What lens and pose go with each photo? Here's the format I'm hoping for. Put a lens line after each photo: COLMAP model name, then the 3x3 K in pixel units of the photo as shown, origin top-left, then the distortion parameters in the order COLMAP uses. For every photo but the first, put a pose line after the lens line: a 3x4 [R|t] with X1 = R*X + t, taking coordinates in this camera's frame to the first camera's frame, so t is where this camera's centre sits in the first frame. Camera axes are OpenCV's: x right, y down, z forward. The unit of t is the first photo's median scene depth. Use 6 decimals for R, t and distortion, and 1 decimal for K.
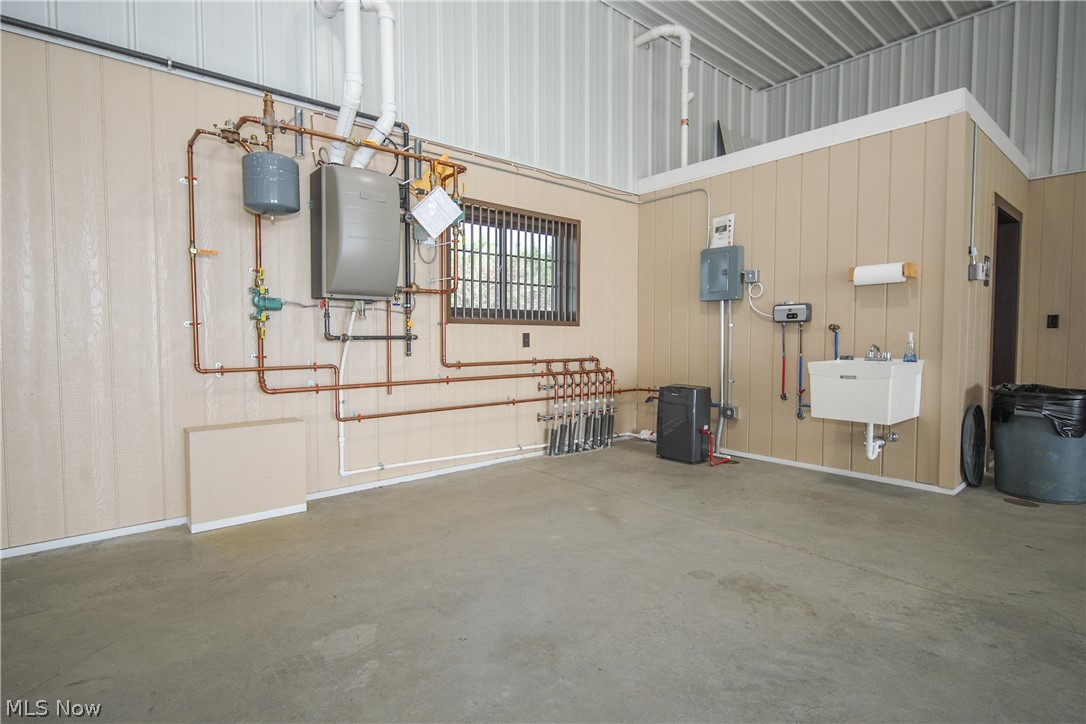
lens RADIAL K [[544.9, 0, 546.1], [0, 544.9, 358.6], [0, 0, 1]] dist [-0.001275, -0.000114]
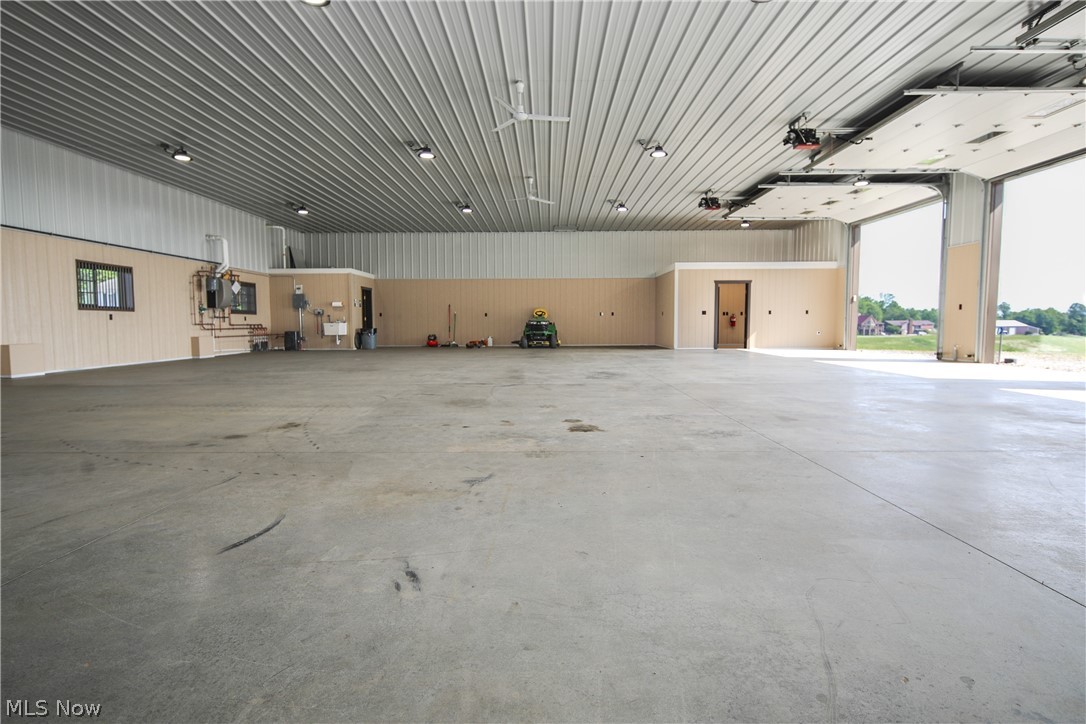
lens RADIAL K [[544.9, 0, 546.1], [0, 544.9, 358.6], [0, 0, 1]] dist [-0.001275, -0.000114]
pose [[0.654027, -0.050654, 0.754773, -1.418764], [0.035944, 0.998710, 0.035879, 0.165933], [-0.755617, 0.003664, 0.655004, -2.736770]]
